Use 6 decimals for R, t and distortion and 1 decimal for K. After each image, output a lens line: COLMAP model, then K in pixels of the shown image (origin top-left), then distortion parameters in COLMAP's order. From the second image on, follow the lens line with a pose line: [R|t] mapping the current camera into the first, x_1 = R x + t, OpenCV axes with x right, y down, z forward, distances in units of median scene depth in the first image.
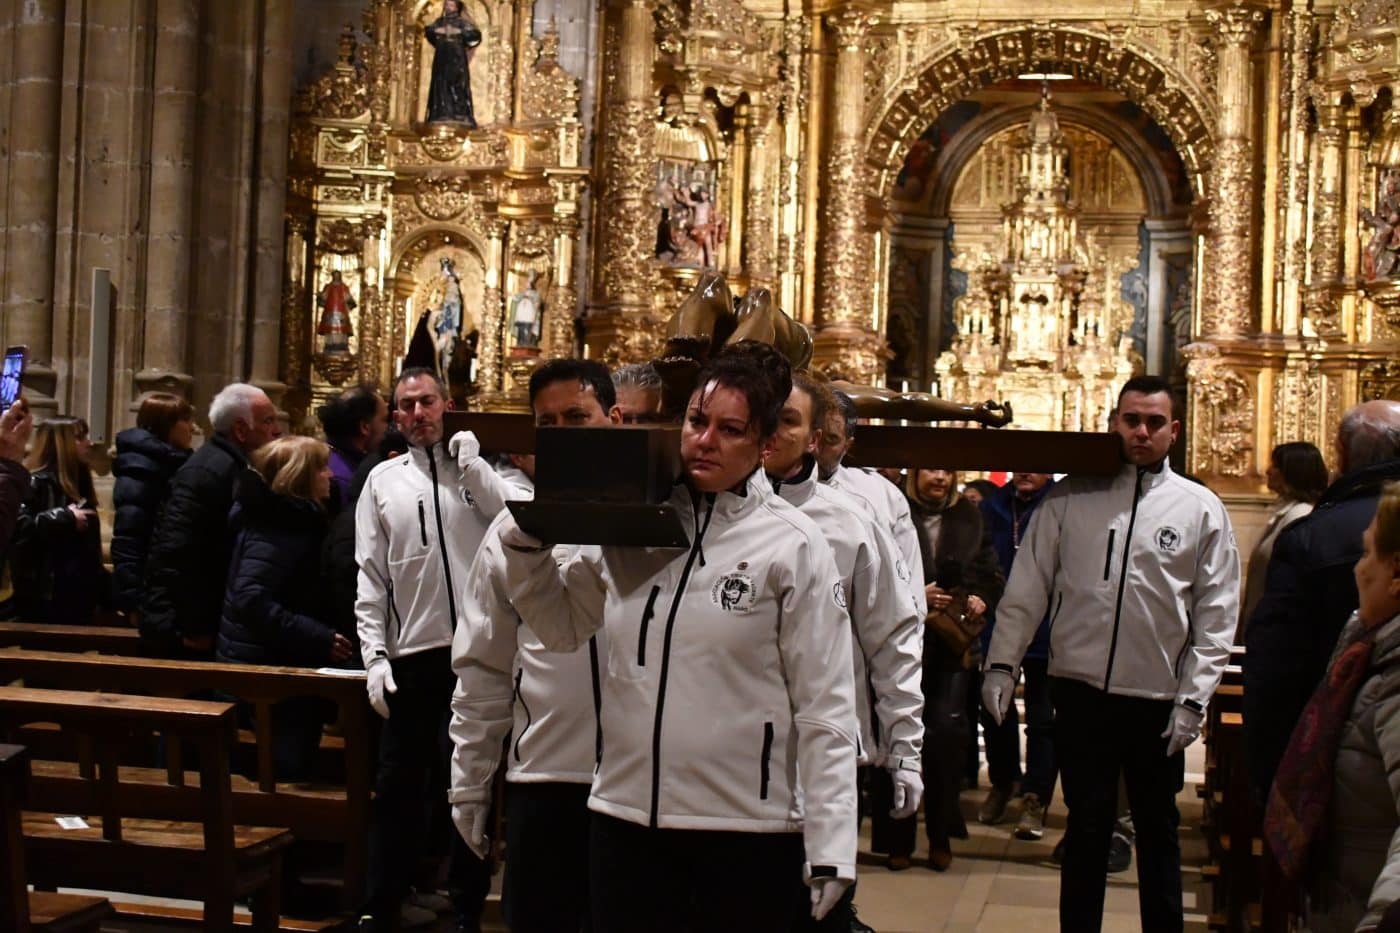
lens RADIAL K [[2056.2, 0, 701.0], [0, 2056.2, 467.7], [0, 0, 1]] dist [-0.031817, 0.036921]
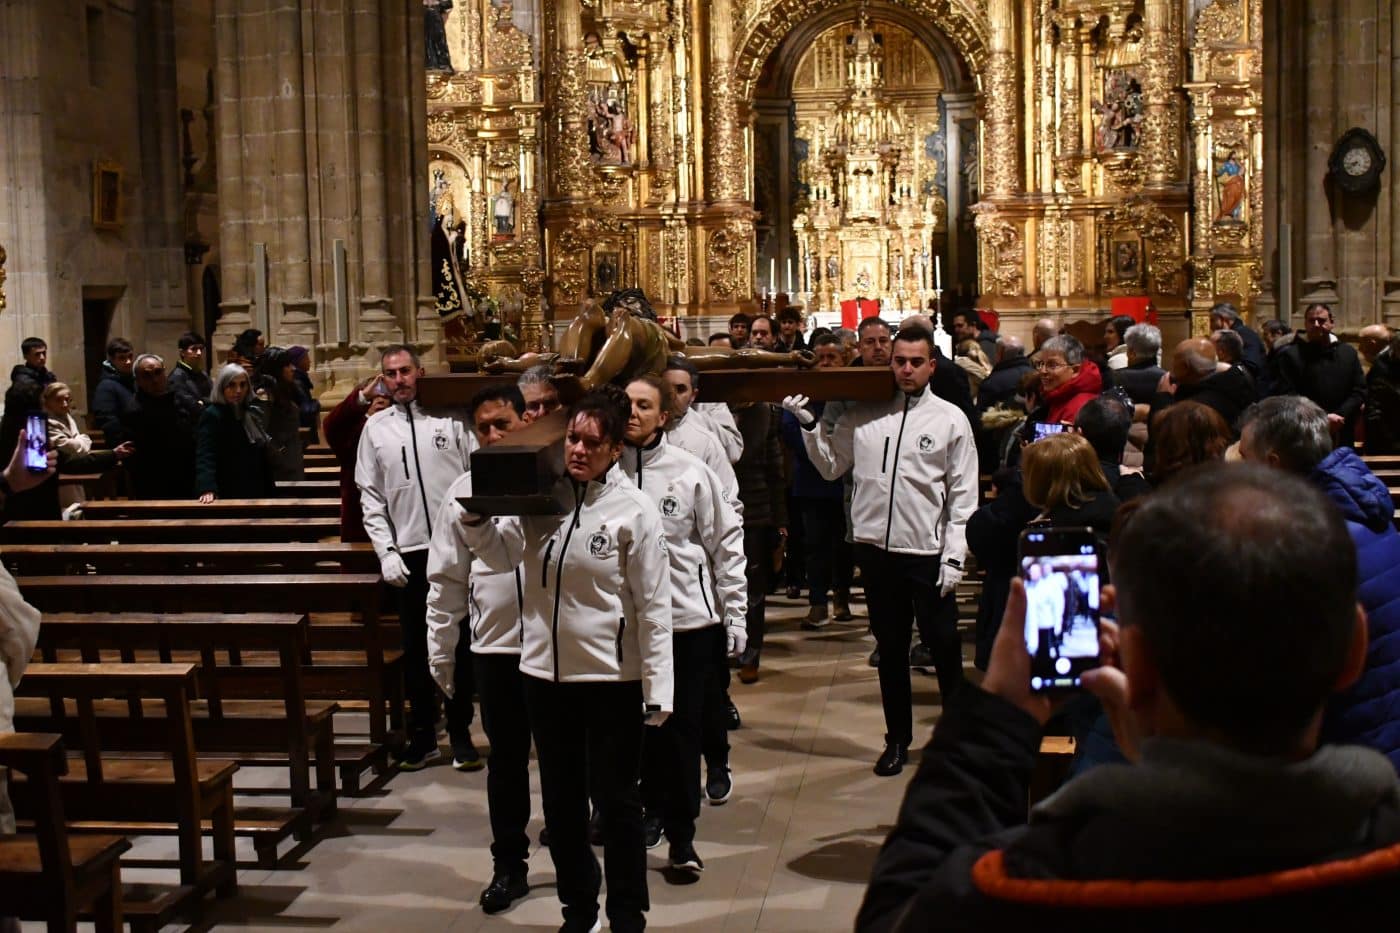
lens RADIAL K [[1985.3, 0, 699.9], [0, 1985.3, 467.2], [0, 0, 1]] dist [-0.039290, 0.050170]
pose [[0.994876, -0.063594, 0.078592, -0.064761], [0.055473, 0.993286, 0.101514, -0.028800], [-0.084521, -0.096634, 0.991725, -0.332276]]
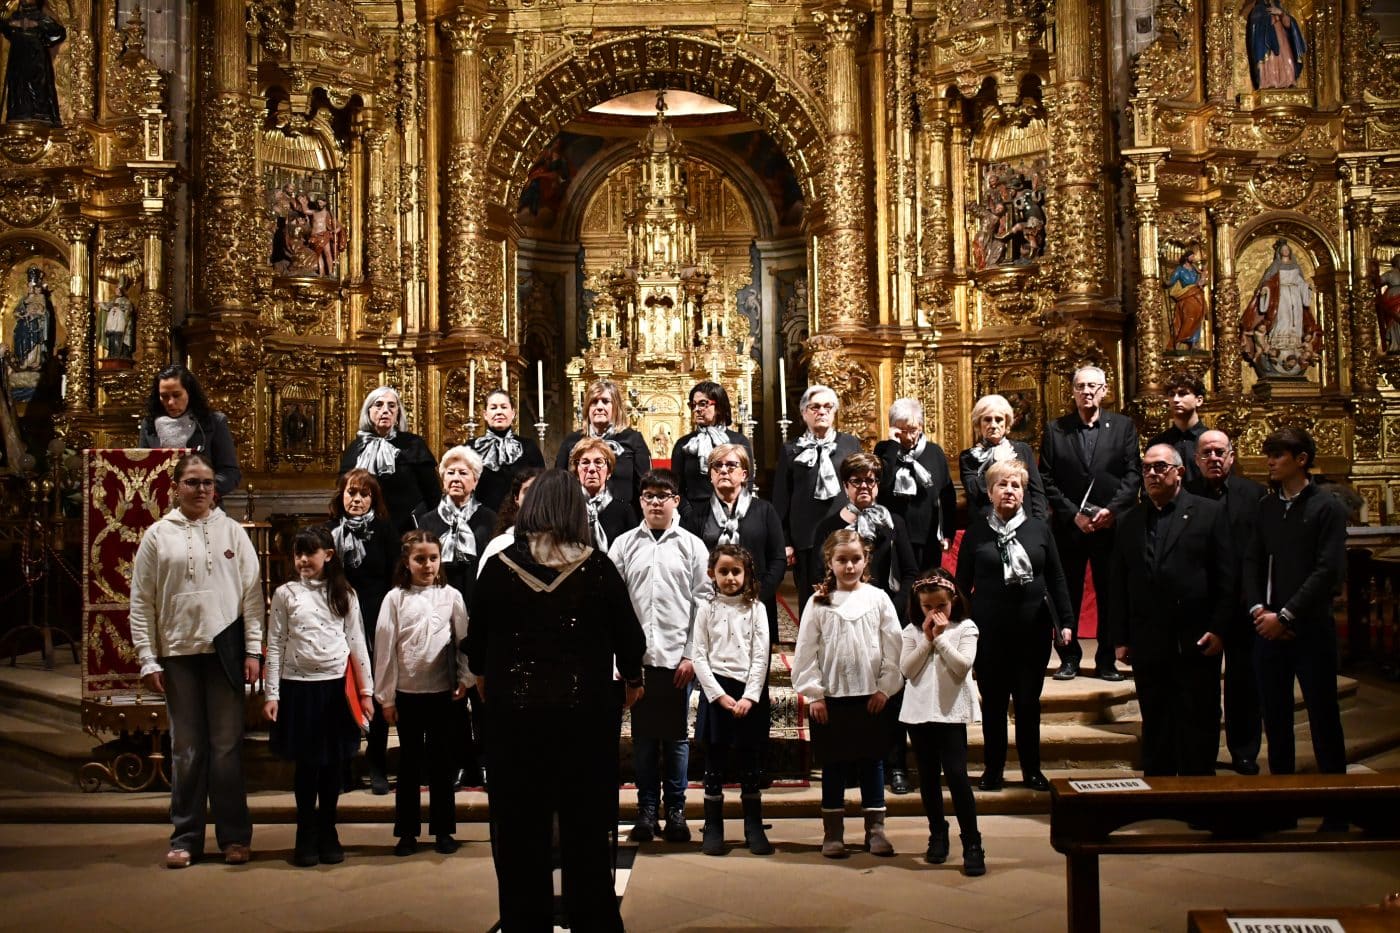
lens RADIAL K [[1493.8, 0, 704.3], [0, 1493.8, 465.8], [0, 0, 1]] dist [-0.068309, 0.011258]
pose [[0.981847, -0.044572, 0.184363, 0.046062], [0.046198, 0.998922, -0.004534, 0.004219], [-0.183962, 0.012969, 0.982848, 0.281308]]
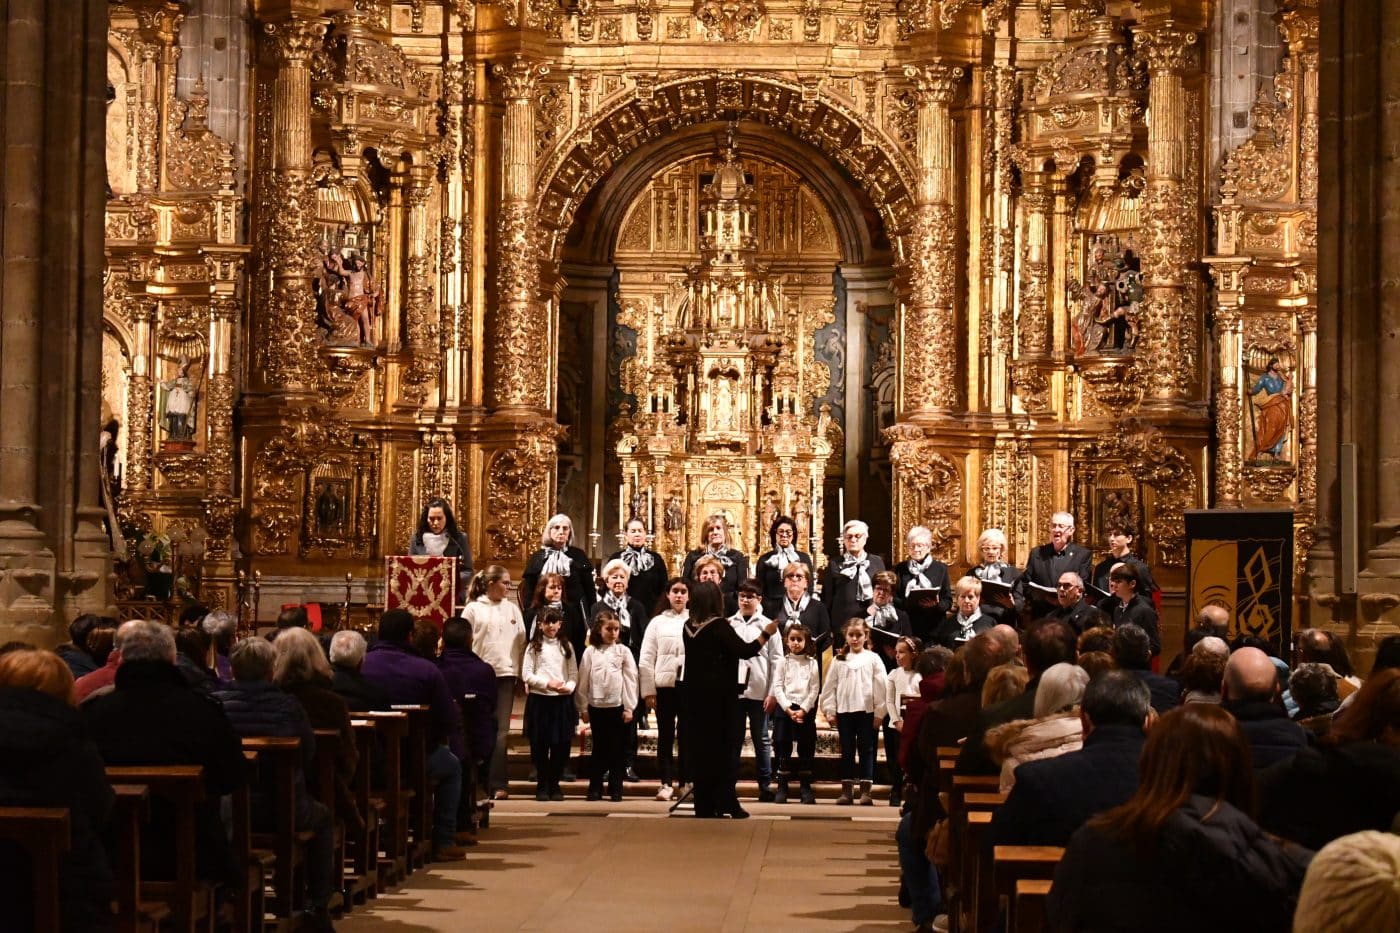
lens RADIAL K [[3207.0, 0, 694.7], [0, 3207.0, 464.6], [0, 0, 1]] dist [0.082042, 0.042009]
pose [[0.985644, -0.015308, 0.168142, -0.093506], [0.019774, 0.999494, -0.024915, -0.007718], [-0.167676, 0.027882, 0.985448, -0.410199]]
